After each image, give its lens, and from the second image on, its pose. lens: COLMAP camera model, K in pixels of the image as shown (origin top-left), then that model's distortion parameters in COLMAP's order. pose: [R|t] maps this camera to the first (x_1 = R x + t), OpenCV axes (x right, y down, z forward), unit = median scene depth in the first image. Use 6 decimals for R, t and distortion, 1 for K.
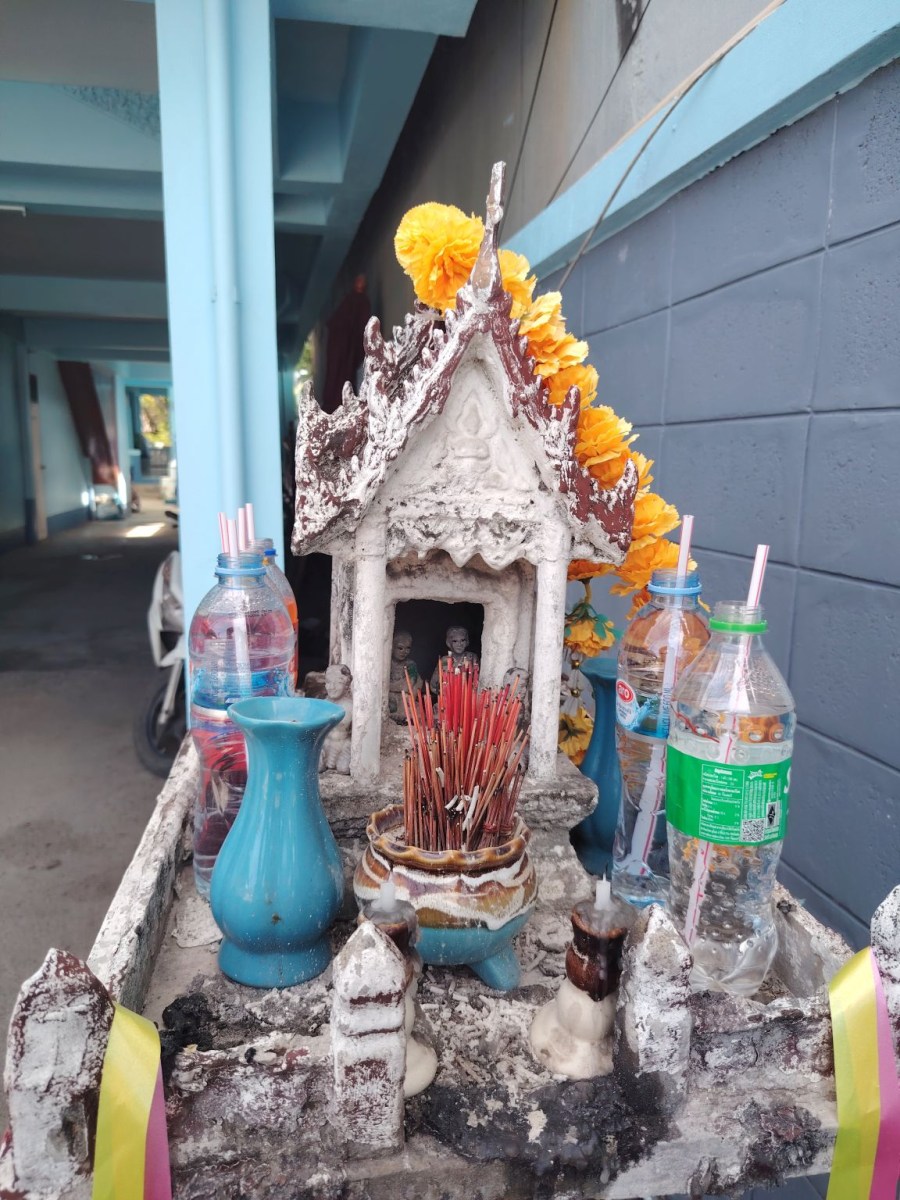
lens RADIAL K [[853.7, 0, 444.1], [0, 853.7, 607.3], [0, 0, 1]] dist [0.077769, -0.120463]
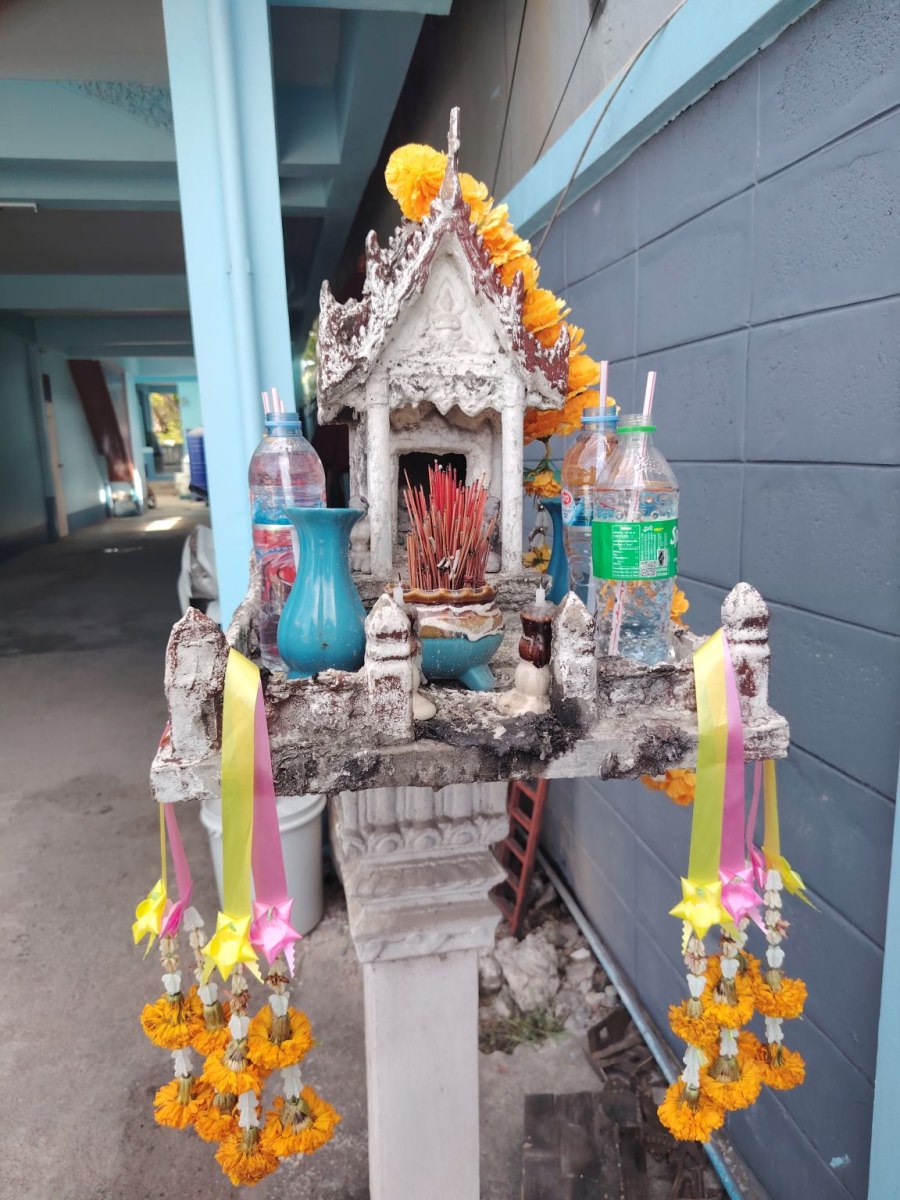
lens RADIAL K [[848.9, 0, 454.9], [0, 848.9, 617.0], [0, 0, 1]] dist [0.075130, -0.109823]
pose [[0.999026, -0.043284, -0.008628, 0.035132], [0.043508, 0.998668, 0.027738, 0.246039], [0.007416, -0.028086, 0.999578, -0.378310]]
